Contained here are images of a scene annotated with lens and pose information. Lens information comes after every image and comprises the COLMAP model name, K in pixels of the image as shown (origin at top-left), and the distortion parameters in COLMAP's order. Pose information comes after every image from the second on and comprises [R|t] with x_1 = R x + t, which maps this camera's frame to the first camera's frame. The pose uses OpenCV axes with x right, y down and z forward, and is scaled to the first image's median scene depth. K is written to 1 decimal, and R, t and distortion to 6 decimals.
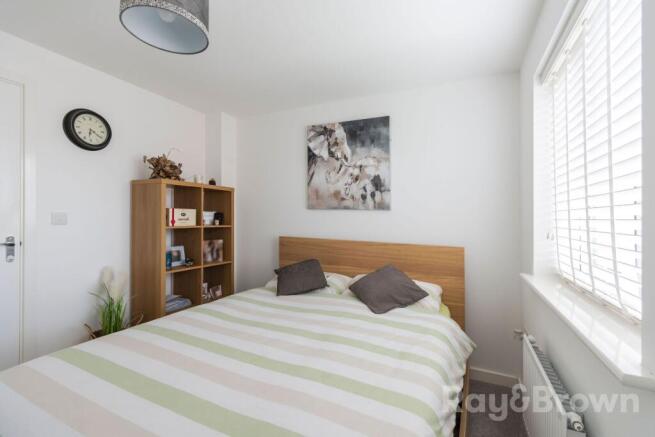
lens RADIAL K [[293.0, 0, 327.5], [0, 293.0, 218.5], [0, 0, 1]] dist [-0.000034, -0.000019]
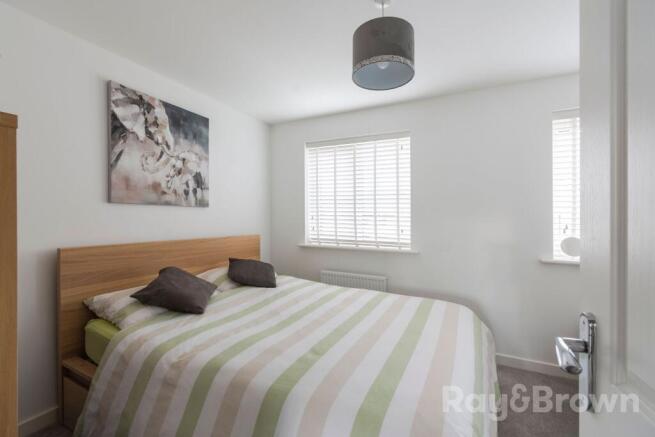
lens RADIAL K [[285.0, 0, 326.4], [0, 285.0, 210.2], [0, 0, 1]] dist [0.000123, -0.000031]
pose [[0.024075, 0.000760, 0.999710, -0.769113], [-0.004952, 0.999988, -0.000641, -0.018640], [-0.999698, -0.004935, 0.024078, 0.519608]]
